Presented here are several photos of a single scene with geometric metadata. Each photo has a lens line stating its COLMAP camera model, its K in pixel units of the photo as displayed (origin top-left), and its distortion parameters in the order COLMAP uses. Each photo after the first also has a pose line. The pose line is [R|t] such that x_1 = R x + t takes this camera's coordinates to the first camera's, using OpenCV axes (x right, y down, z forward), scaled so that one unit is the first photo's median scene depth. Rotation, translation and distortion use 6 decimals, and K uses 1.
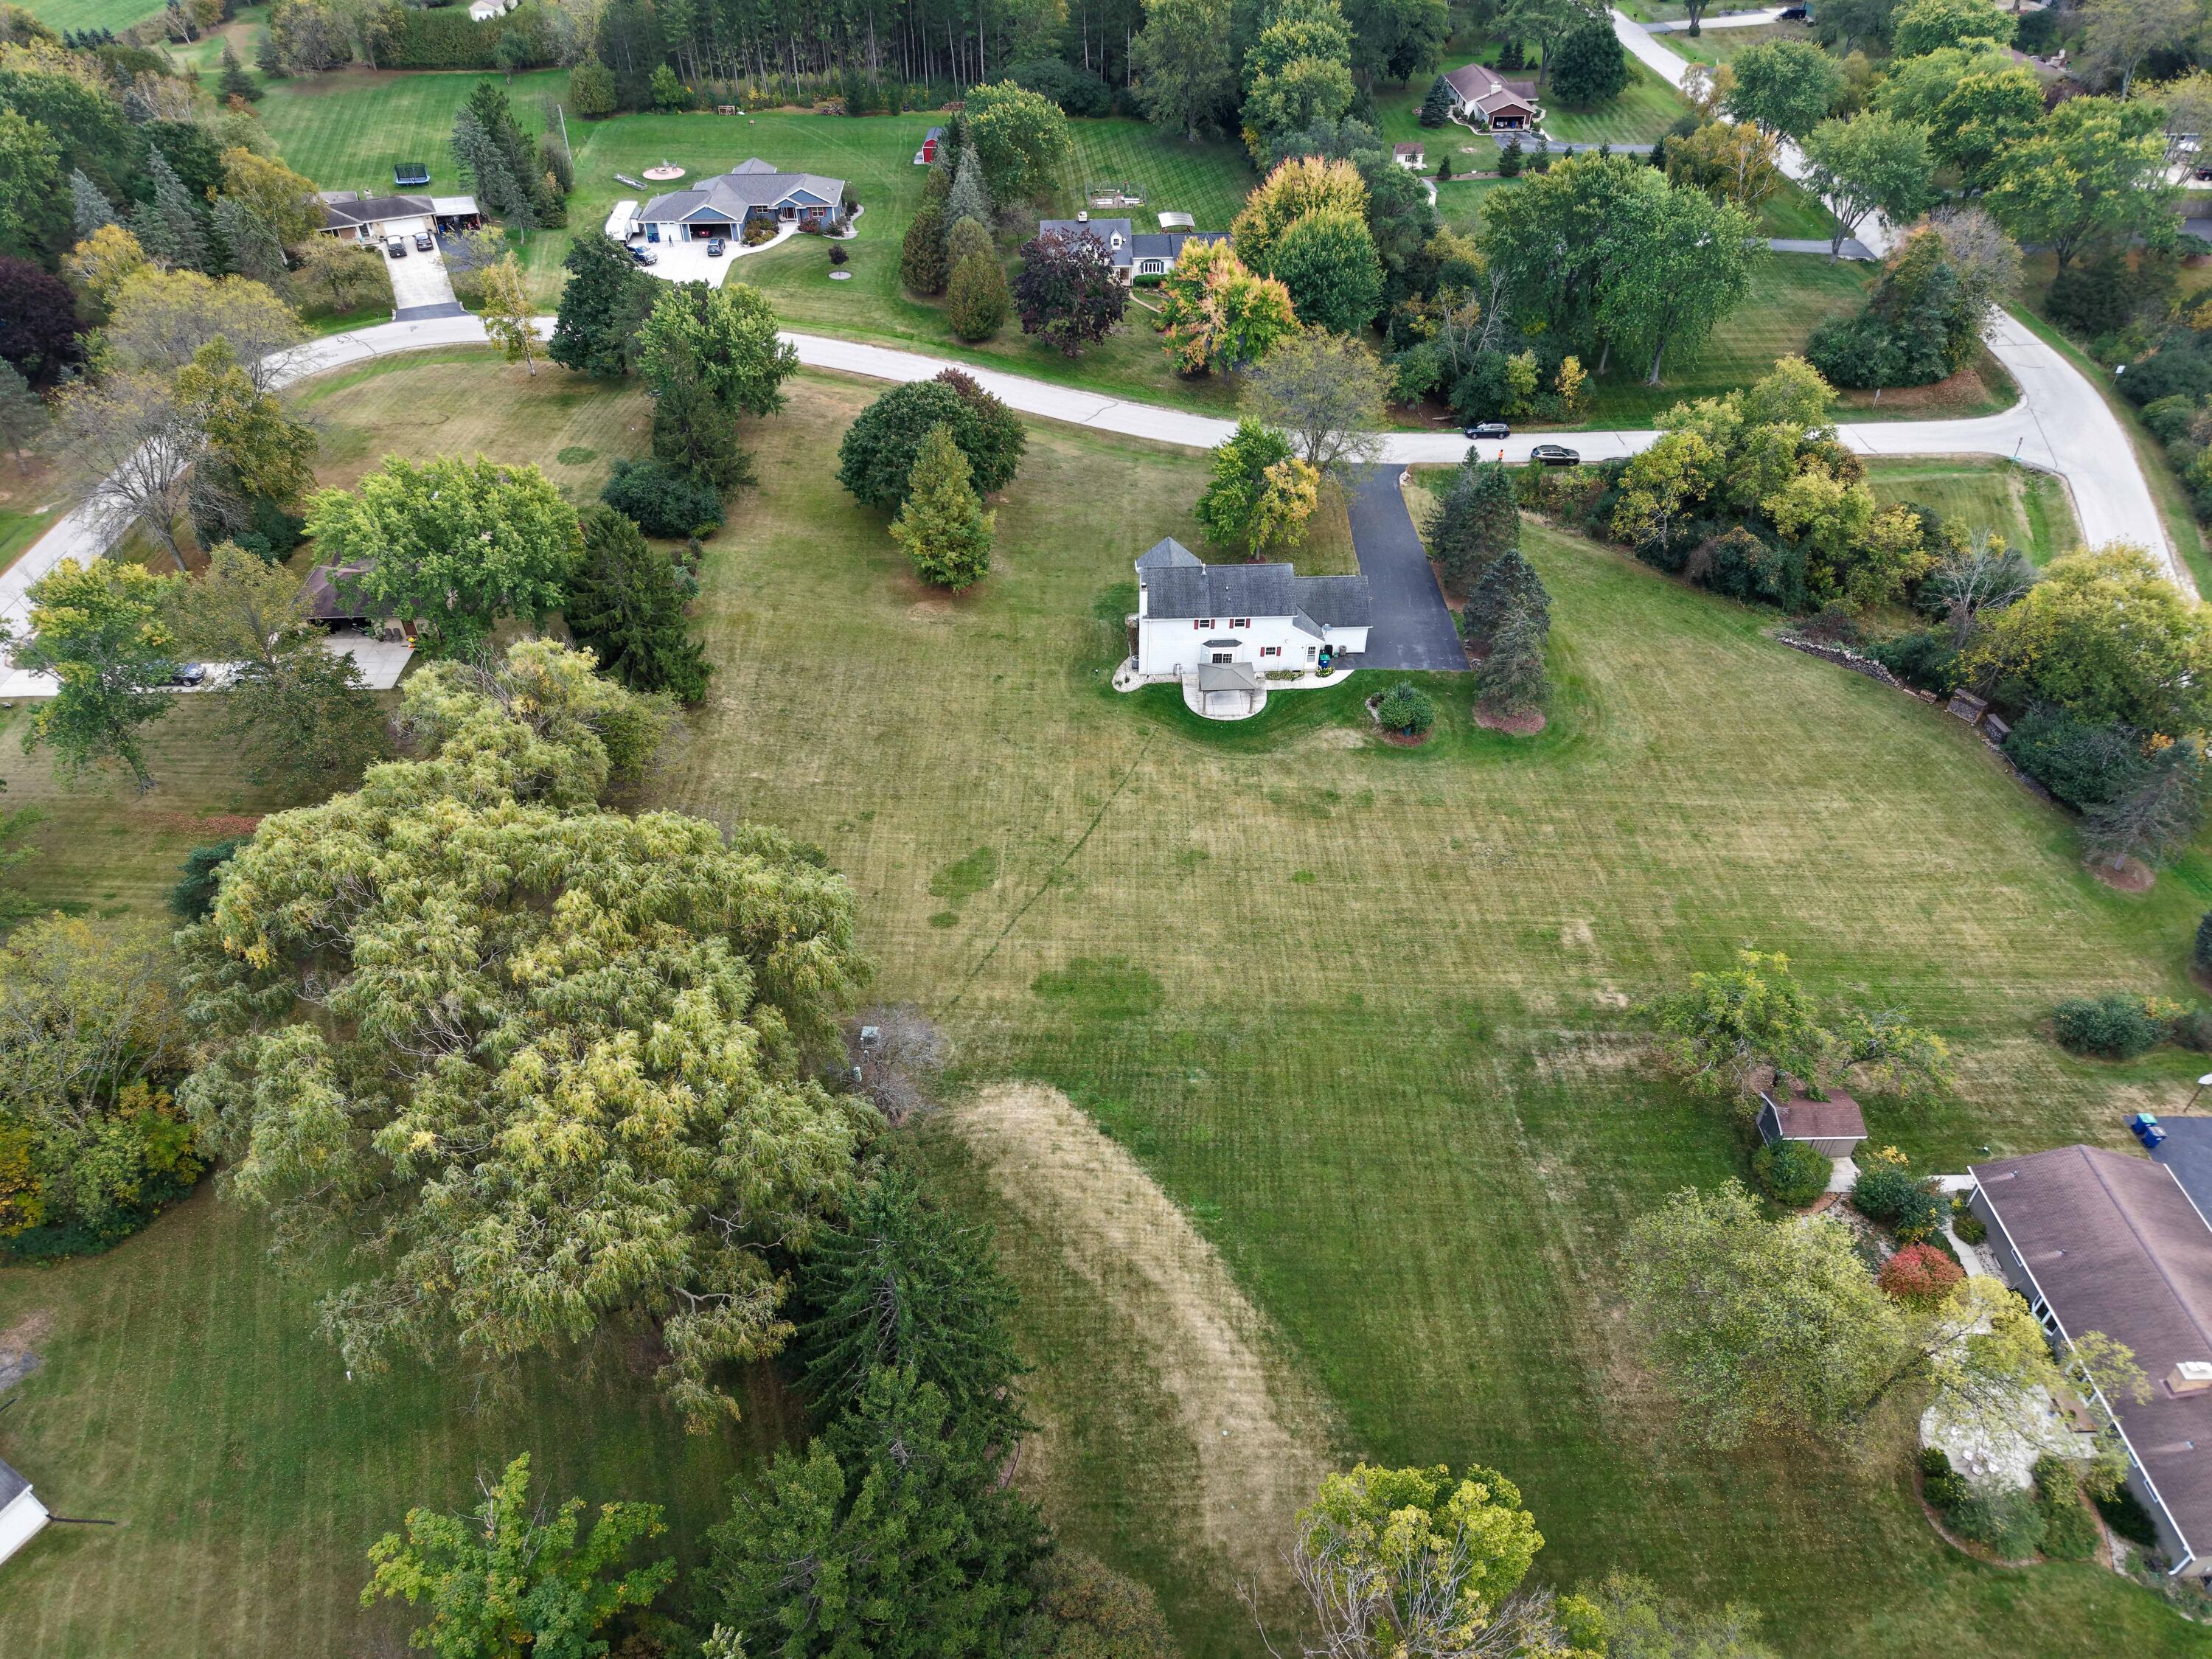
lens RADIAL K [[1494.2, 0, 1103.4], [0, 1494.2, 826.4], [0, 0, 1]] dist [0.022634, -0.017300]
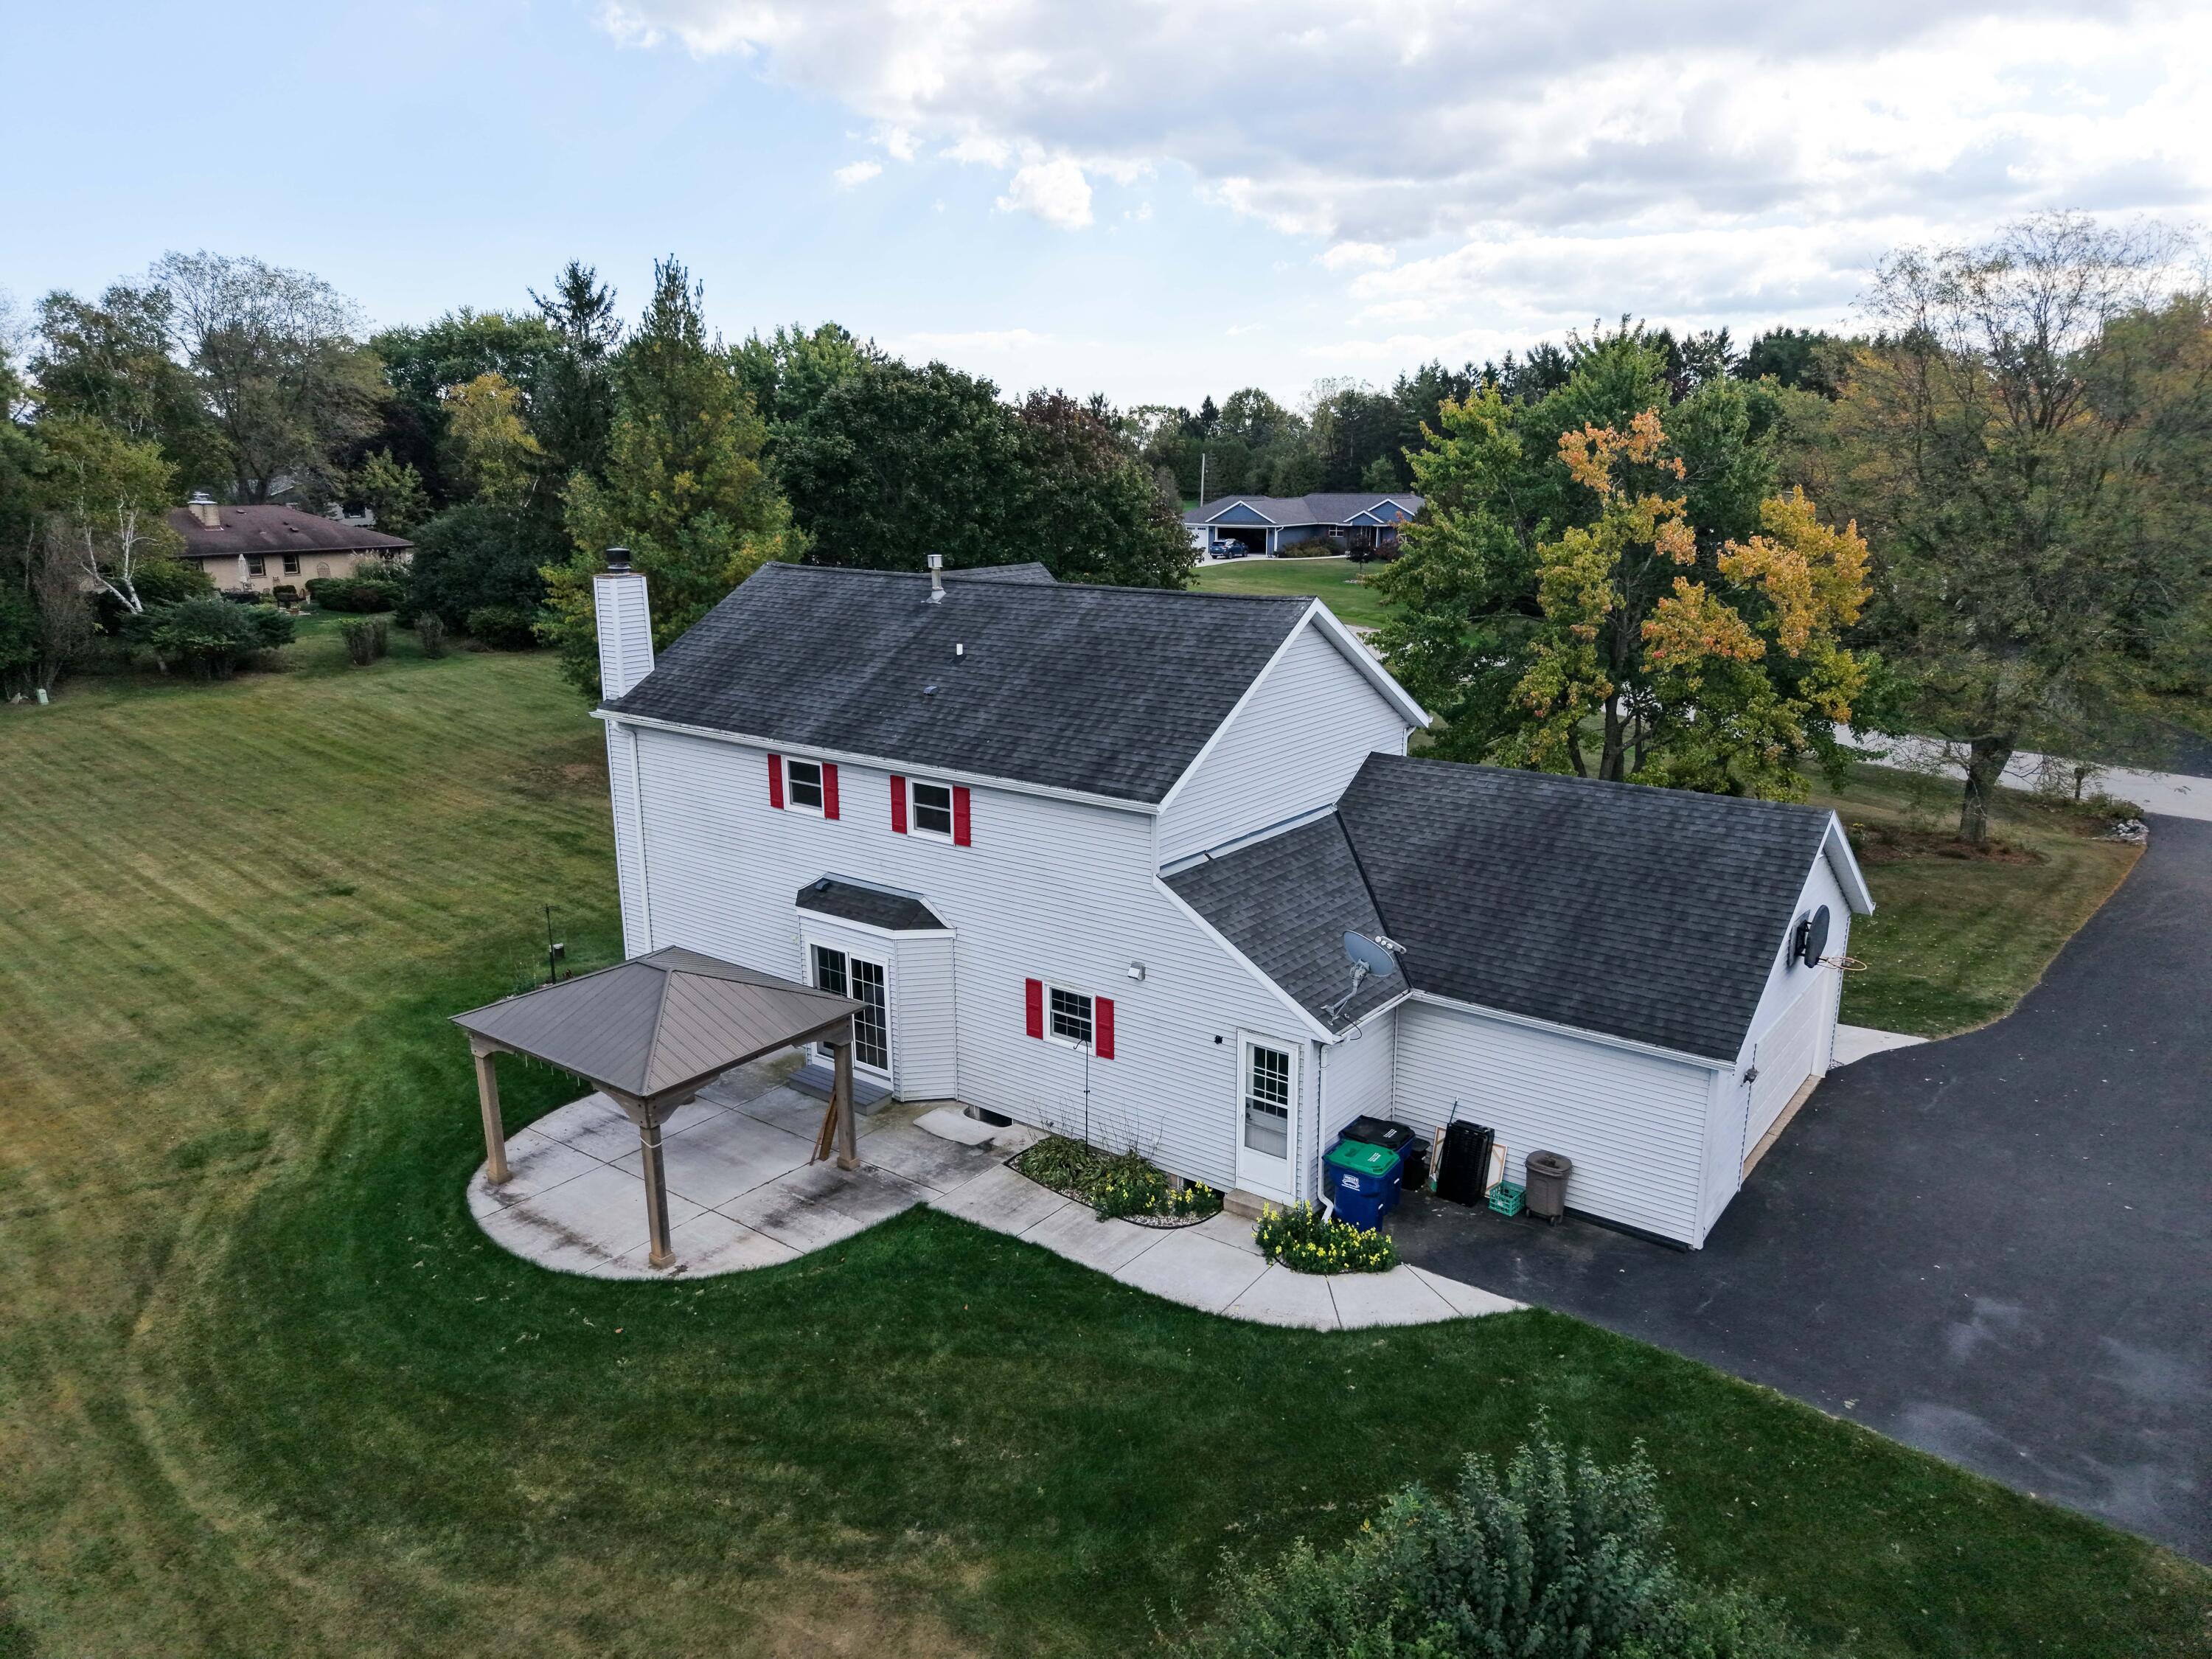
lens RADIAL K [[1488.4, 0, 1103.5], [0, 1488.4, 816.9], [0, 0, 1]] dist [0.030218, -0.029416]
pose [[0.772636, 0.149812, -0.616920, 0.224495], [-0.400123, 0.869368, -0.290002, -0.090020], [0.492884, 0.470910, 0.731648, 0.877520]]
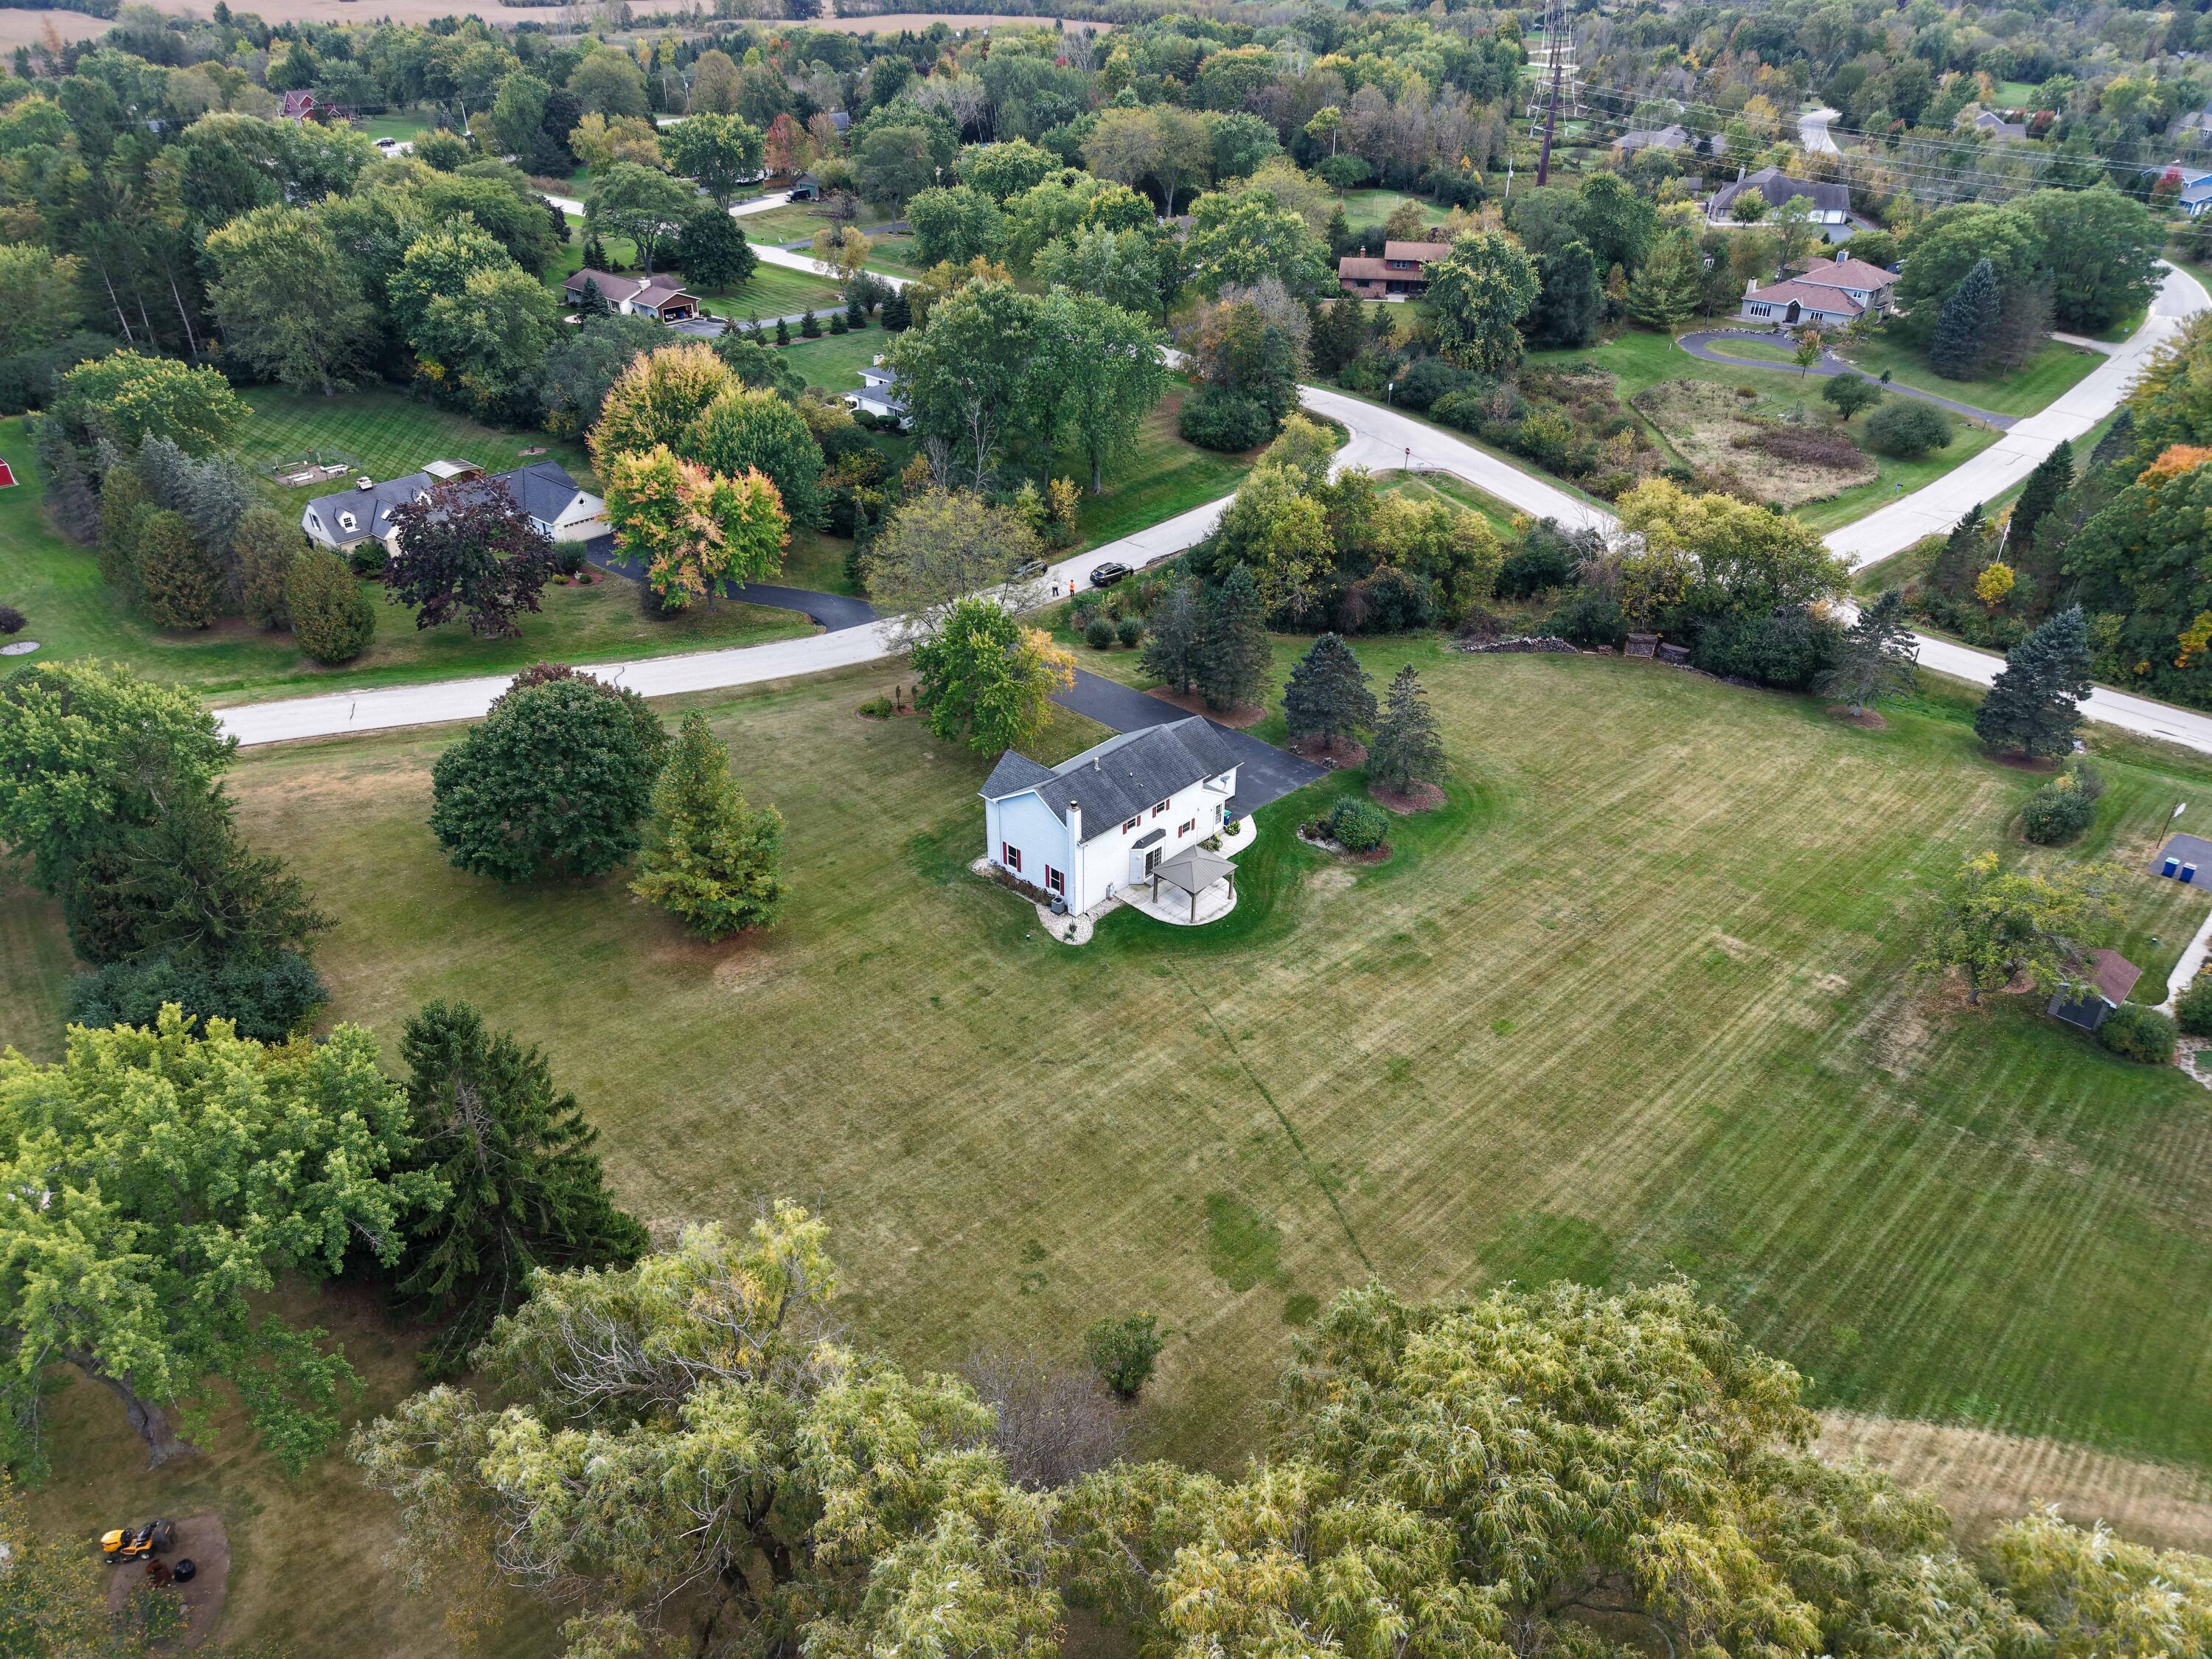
lens RADIAL K [[1485.5, 0, 1104.9], [0, 1485.5, 814.8], [0, 0, 1]] dist [0.047850, -0.061820]
pose [[0.717322, -0.357970, 0.597751, -0.416185], [0.441156, 0.897395, 0.008012, -0.153087], [-0.539287, 0.257954, 0.801642, 0.372197]]
